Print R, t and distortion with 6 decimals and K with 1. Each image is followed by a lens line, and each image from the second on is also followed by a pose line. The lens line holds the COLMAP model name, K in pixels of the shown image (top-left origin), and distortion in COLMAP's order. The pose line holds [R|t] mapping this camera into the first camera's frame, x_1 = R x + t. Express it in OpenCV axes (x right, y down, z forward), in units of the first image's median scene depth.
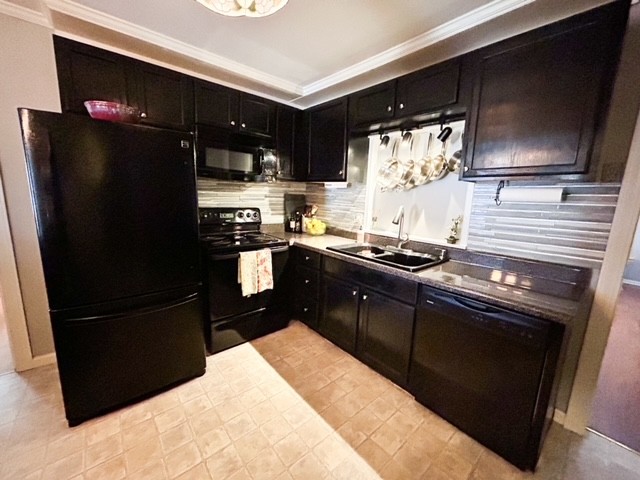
lens RADIAL K [[259.8, 0, 322.6], [0, 259.8, 241.0], [0, 0, 1]] dist [0.003539, -0.000976]
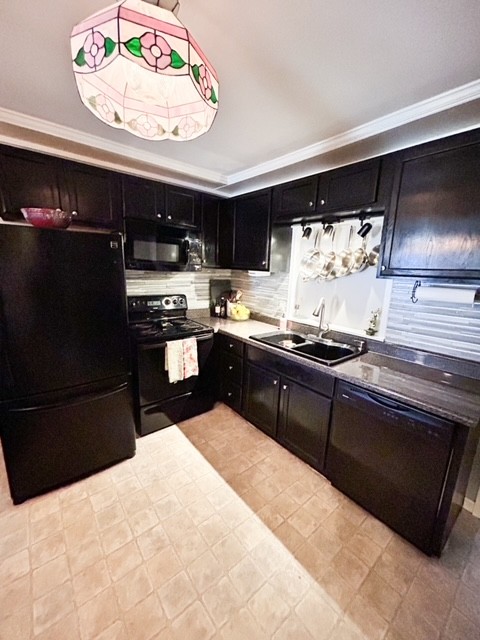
lens RADIAL K [[259.8, 0, 243.3], [0, 259.8, 321.4], [0, 0, 1]] dist [0.003539, -0.000976]
pose [[0.999665, 0.004552, -0.025483, 0.019983], [-0.003734, 0.999479, 0.032054, -0.079685], [0.025615, -0.031948, 0.999161, -0.042905]]
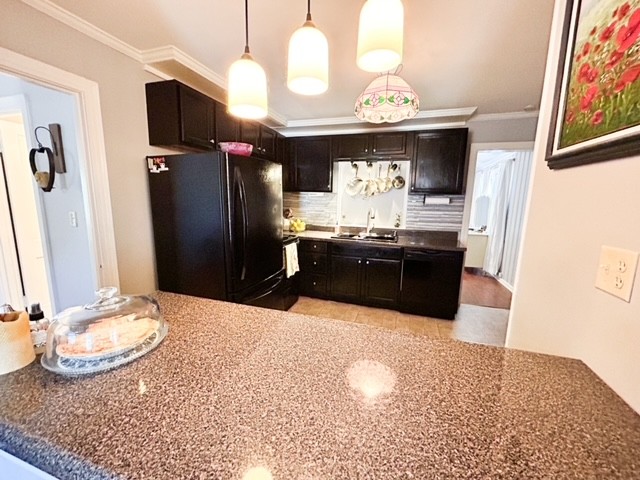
lens RADIAL K [[259.8, 0, 318.2], [0, 259.8, 242.2], [0, 0, 1]] dist [0.003539, -0.000976]
pose [[0.871555, -0.110599, 0.477661, -0.892372], [0.103932, 0.993761, 0.040461, -0.018636], [-0.479156, 0.014380, 0.877612, -0.328533]]
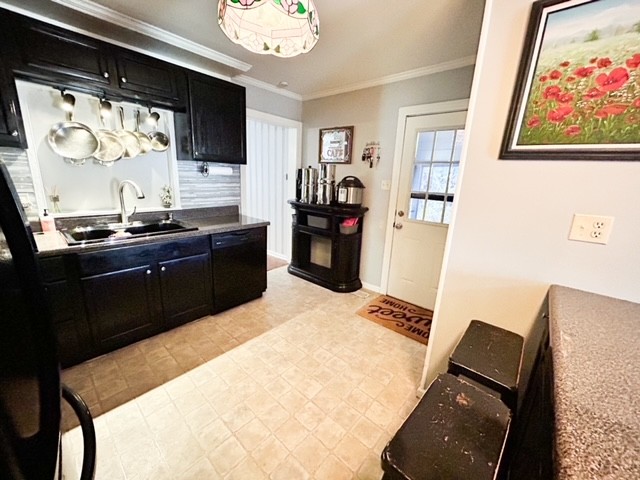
lens RADIAL K [[259.8, 0, 318.0], [0, 259.8, 240.0], [0, 0, 1]] dist [0.003539, -0.000976]
pose [[-0.114907, -0.293679, 0.948973, -0.887380], [0.119545, 0.944270, 0.306698, -0.152202], [-0.986157, 0.148687, -0.073395, 0.415762]]
